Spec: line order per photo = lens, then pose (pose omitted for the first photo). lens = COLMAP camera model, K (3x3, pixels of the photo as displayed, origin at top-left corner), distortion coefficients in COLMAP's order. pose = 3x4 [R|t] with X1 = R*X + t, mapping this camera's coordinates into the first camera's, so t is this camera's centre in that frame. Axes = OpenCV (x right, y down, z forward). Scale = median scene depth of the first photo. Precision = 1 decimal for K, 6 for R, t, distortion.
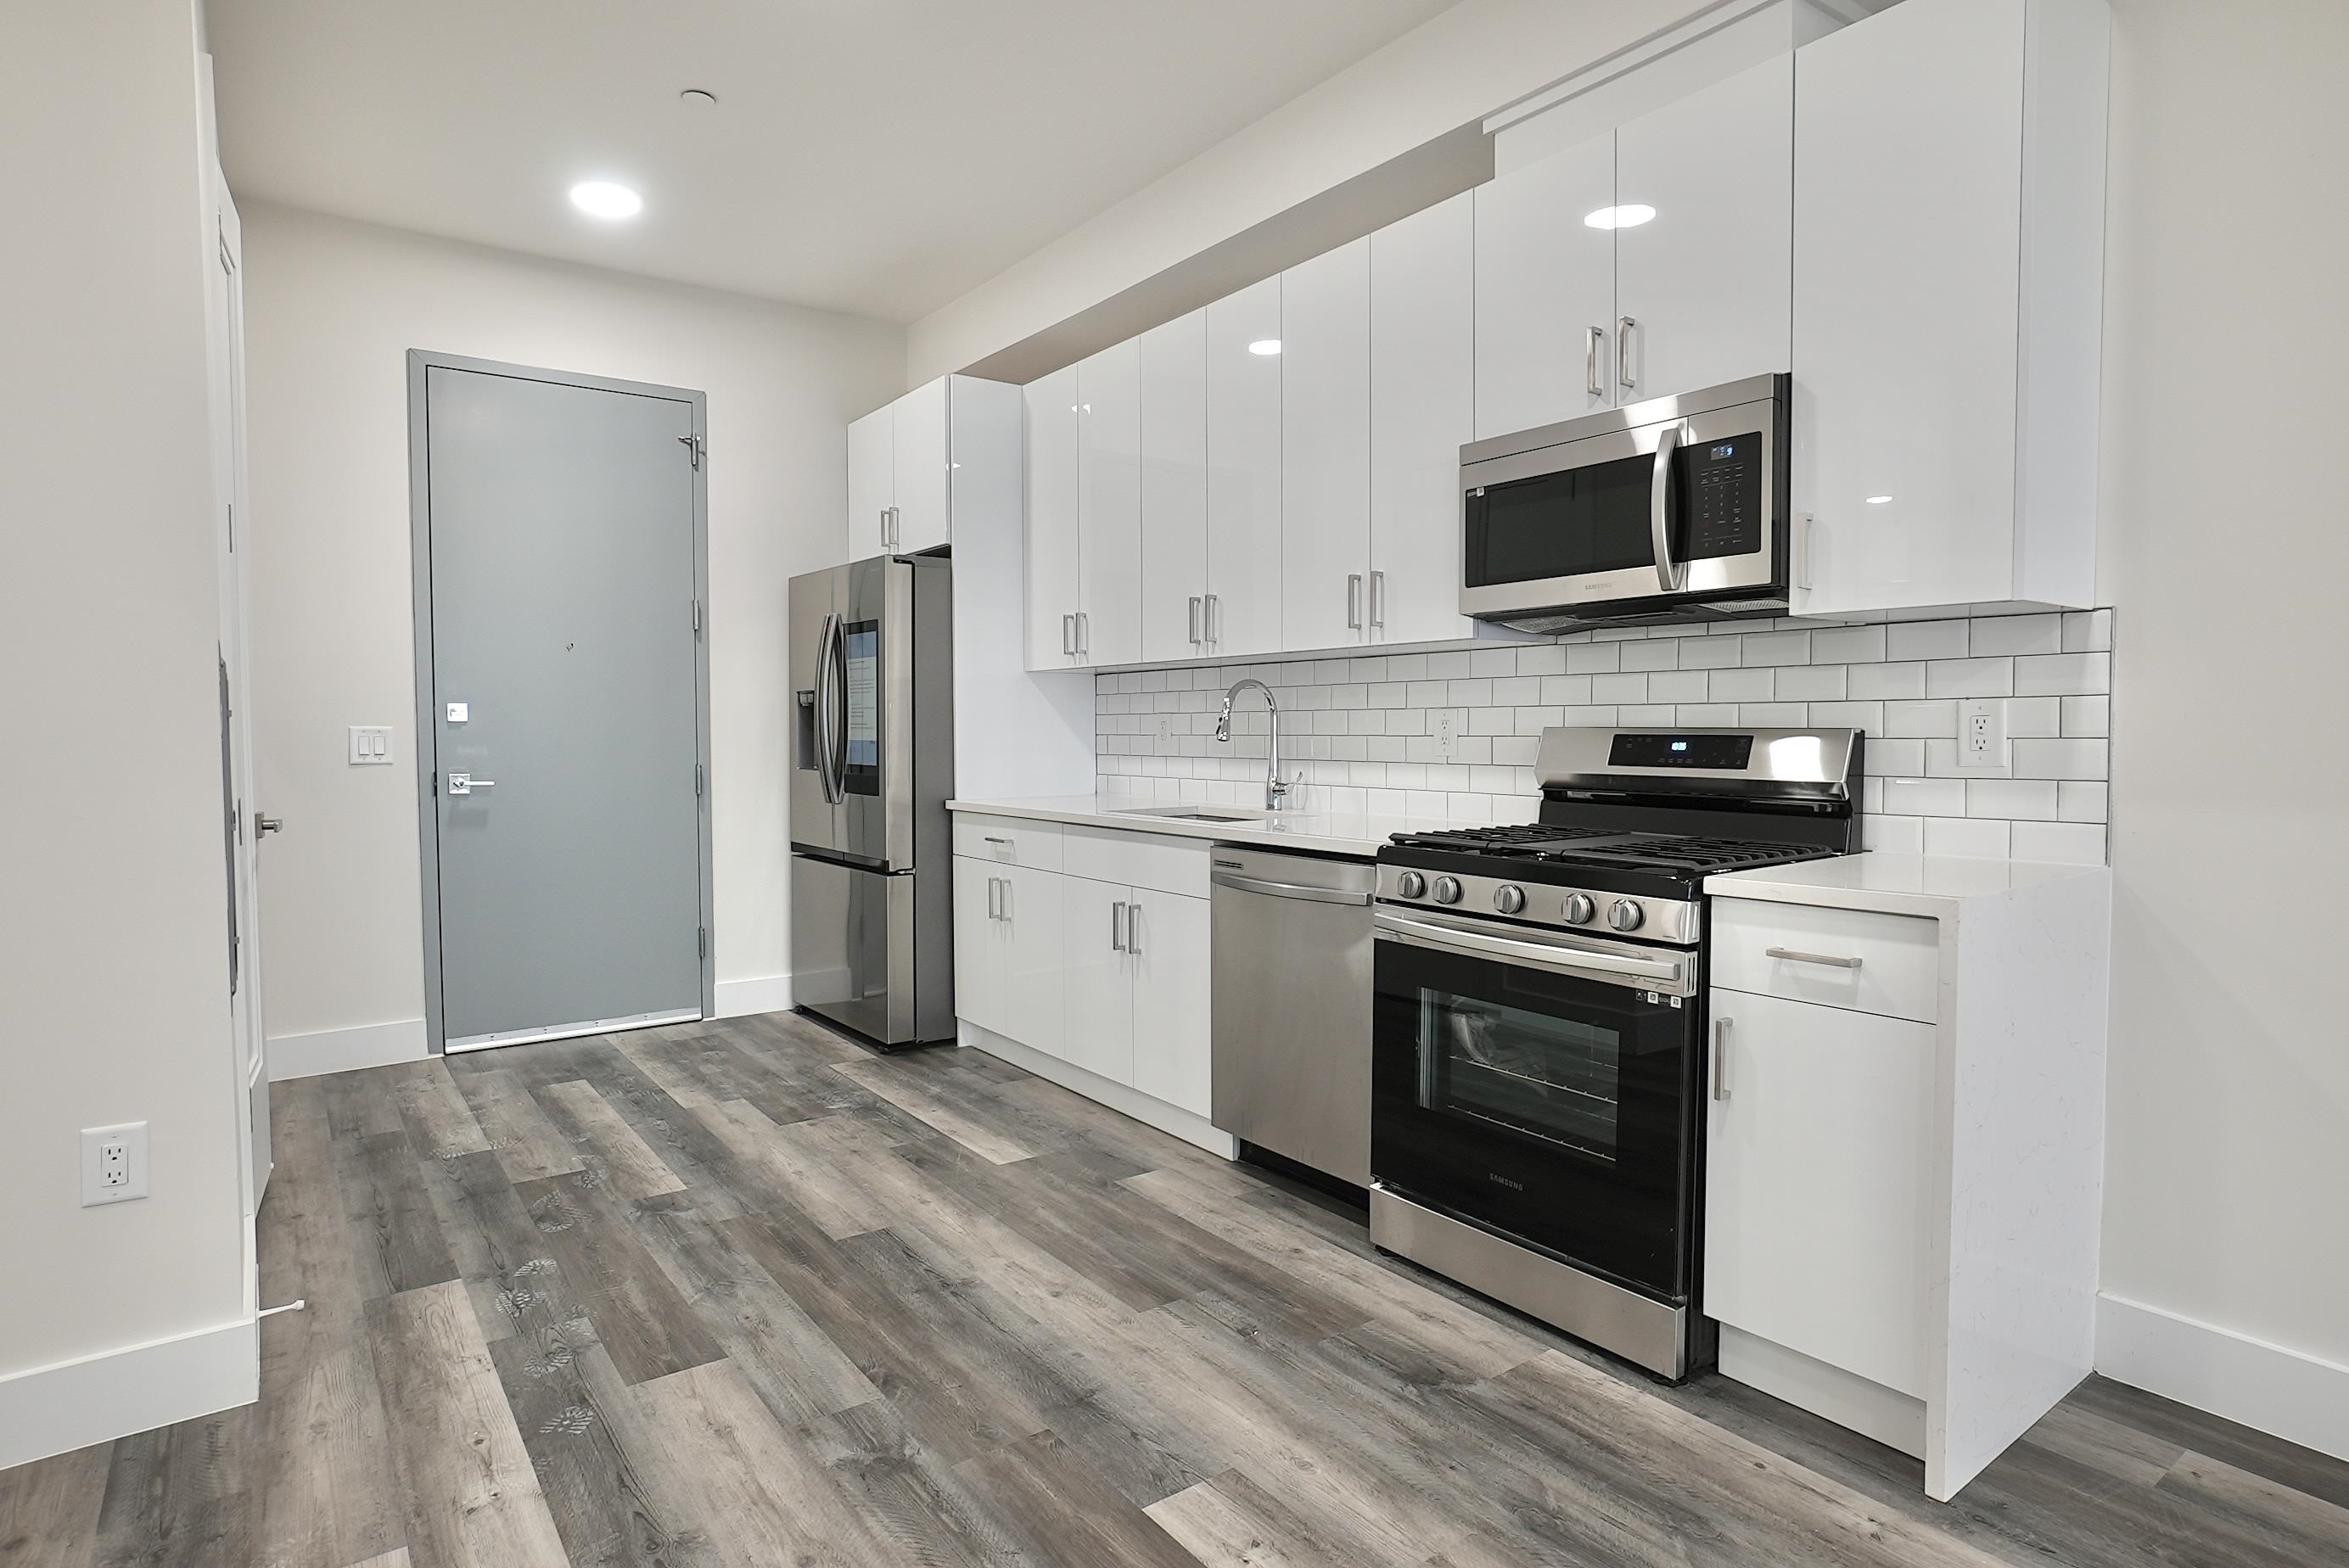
lens RADIAL K [[1254.0, 0, 1166.7], [0, 1254.0, 777.5], [0, 0, 1]] dist [-0.055661, 0.039569]
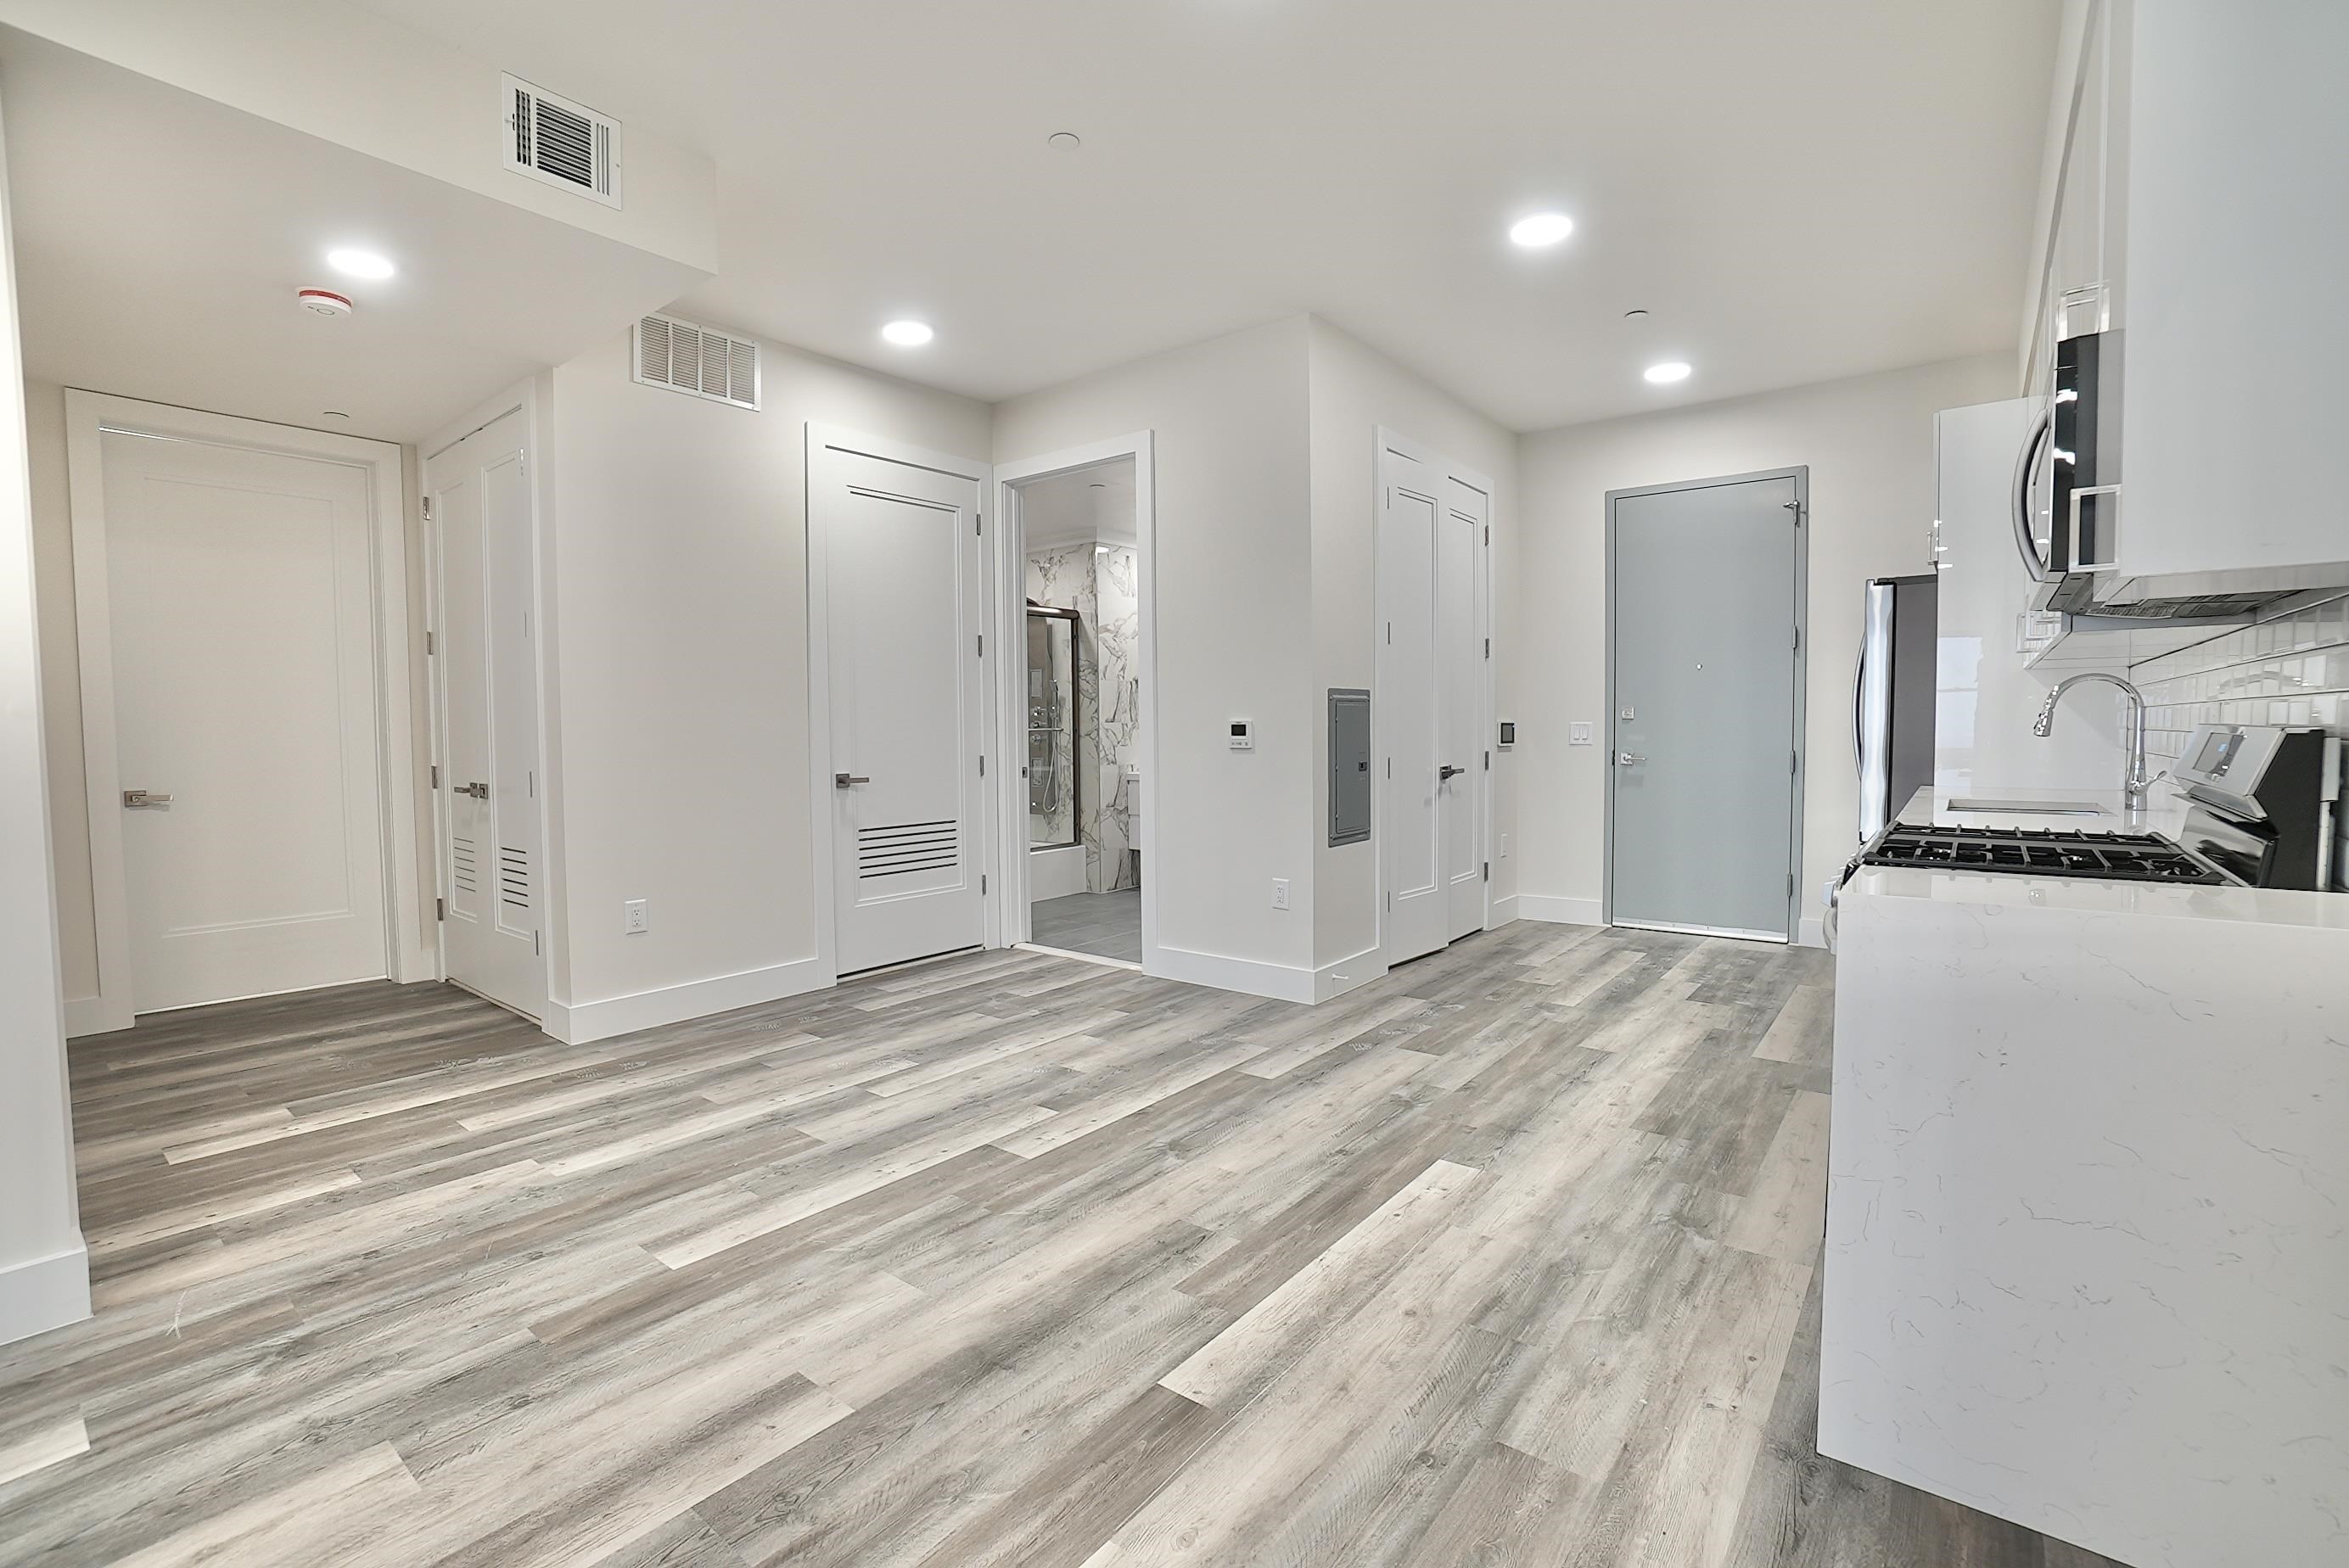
lens RADIAL K [[1039.5, 0, 1164.4], [0, 1039.5, 773.5], [0, 0, 1]] dist [-0.068647, 0.017120]
pose [[0.257716, 0.046172, -0.965117, 0.818172], [-0.031820, 0.998721, 0.039283, -0.011039], [0.965697, 0.020586, 0.258855, 0.133829]]
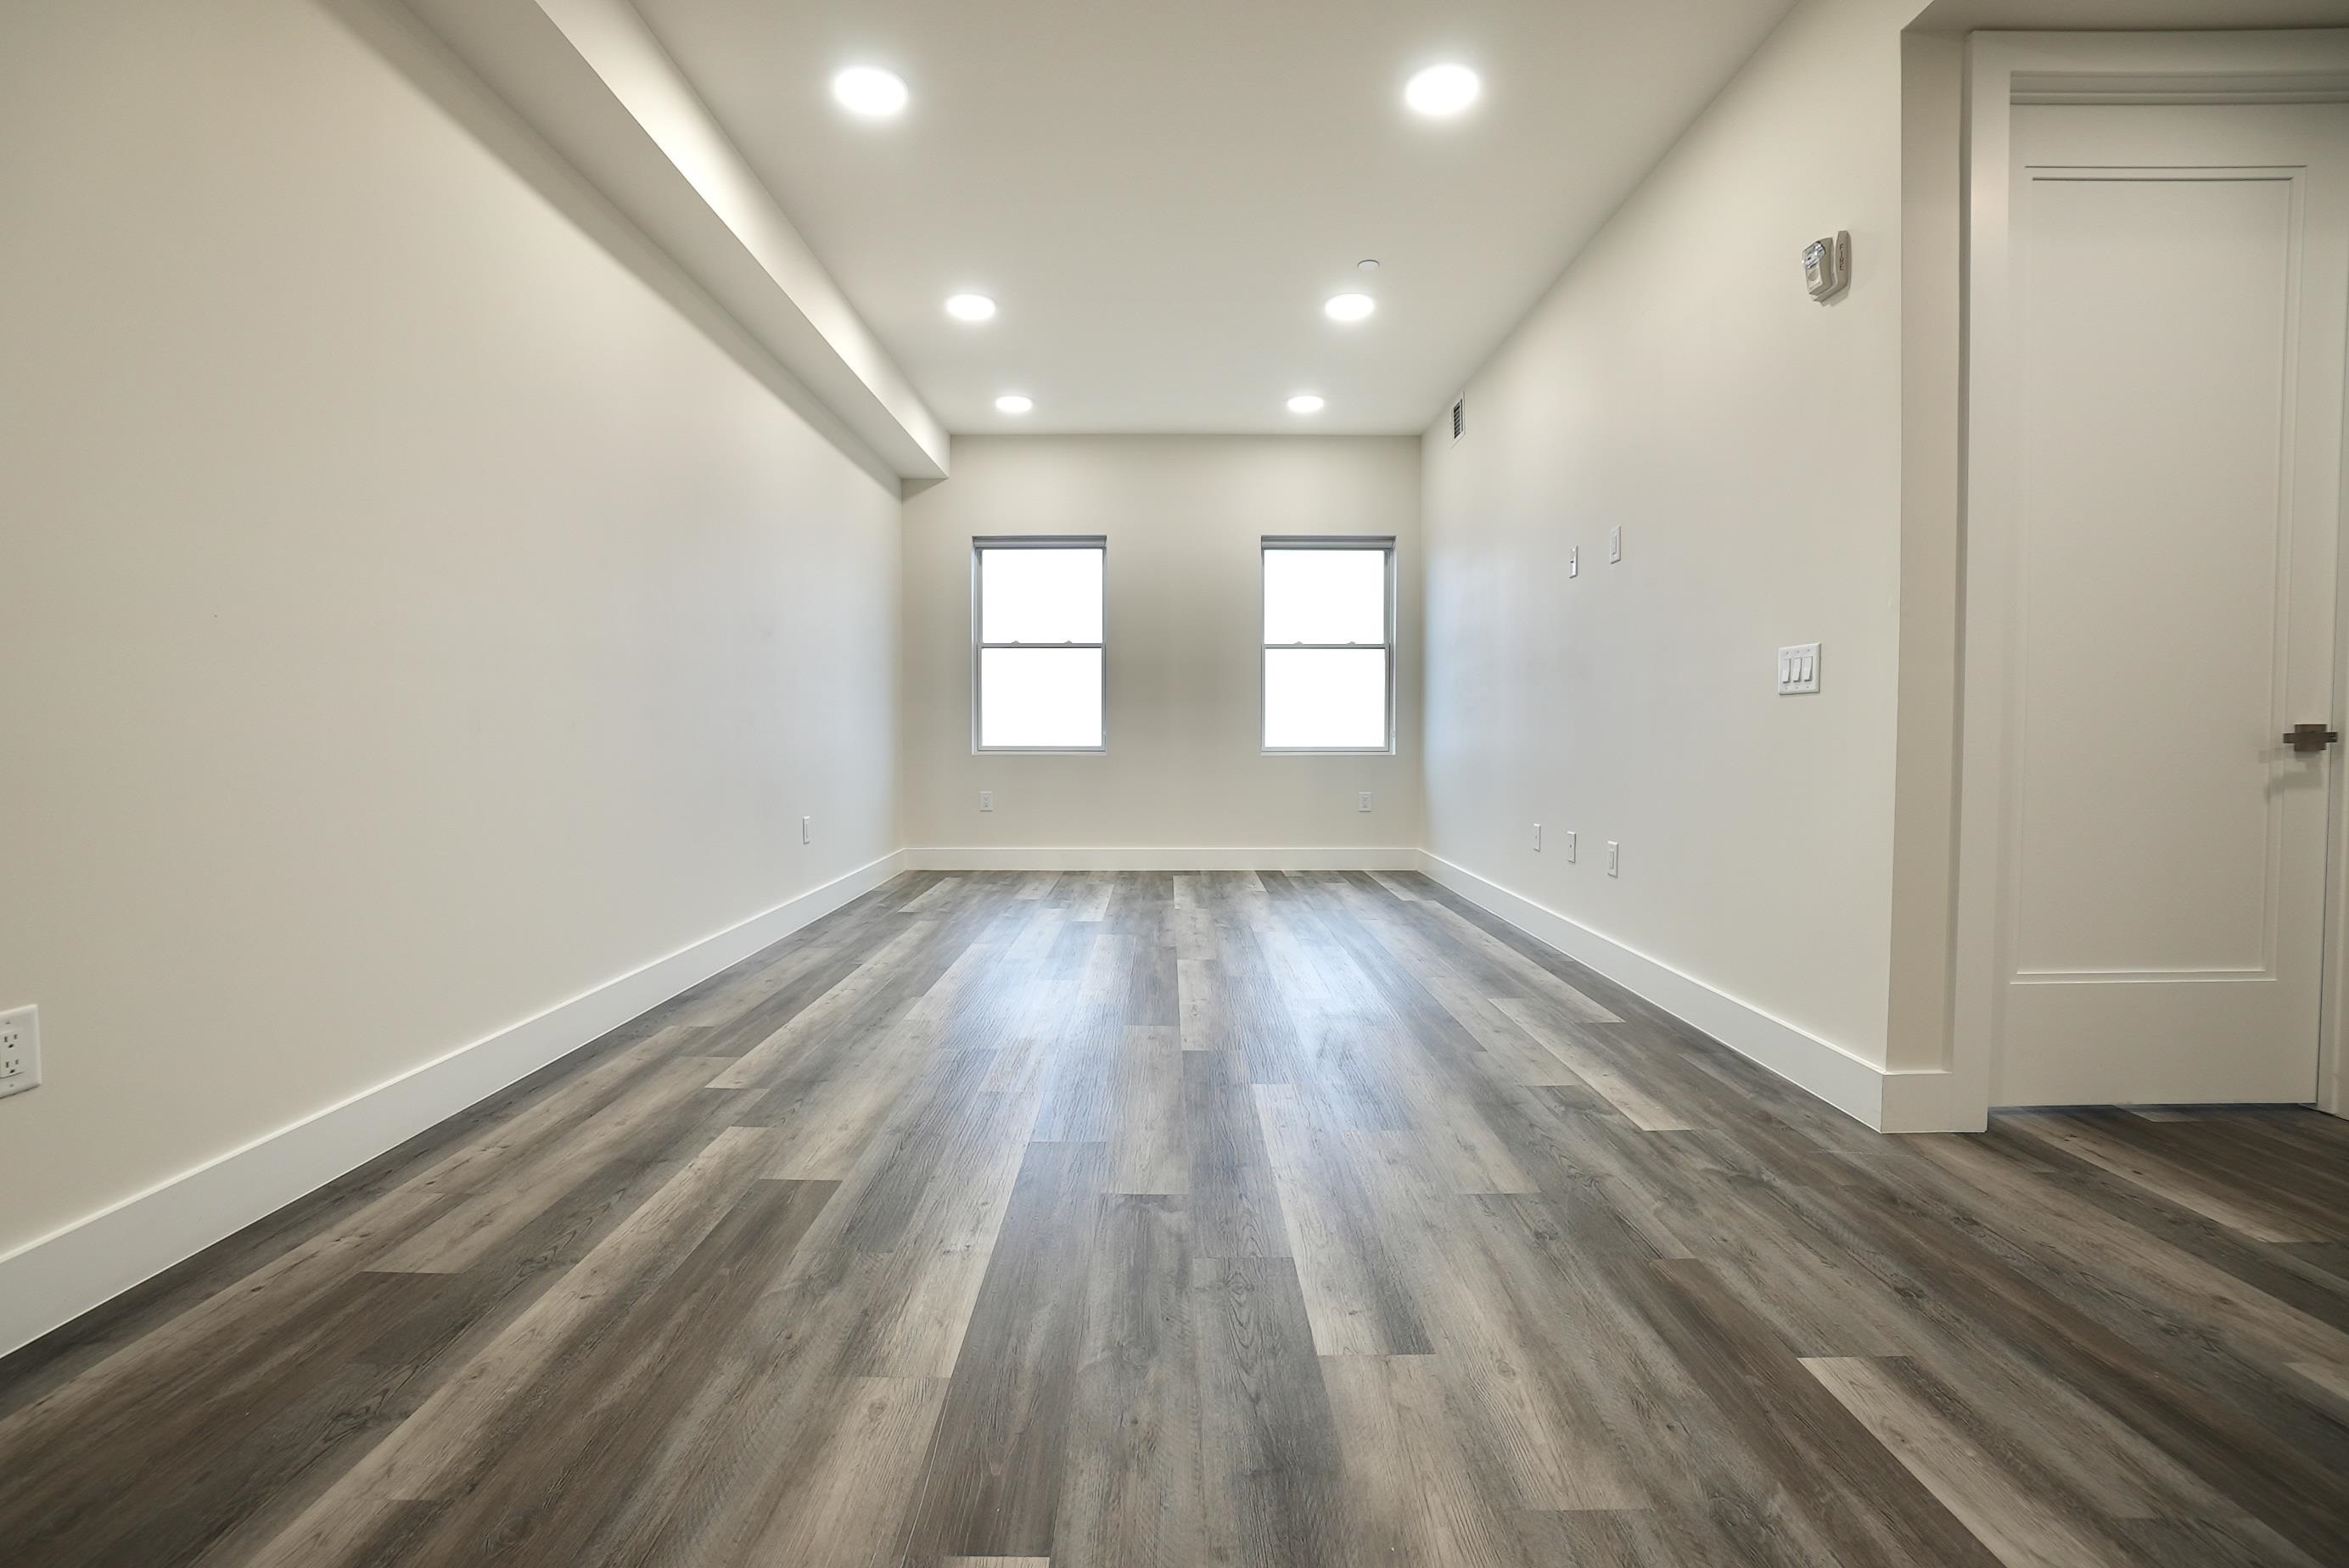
lens RADIAL K [[1049.1, 0, 1174.5], [0, 1049.1, 784.0], [0, 0, 1]] dist [-0.052798, 0.018066]
pose [[-0.808294, -0.024673, 0.588262, -0.031294], [0.026702, 0.996557, 0.078487, 0.060413], [-0.588174, 0.079148, -0.804852, 0.564248]]
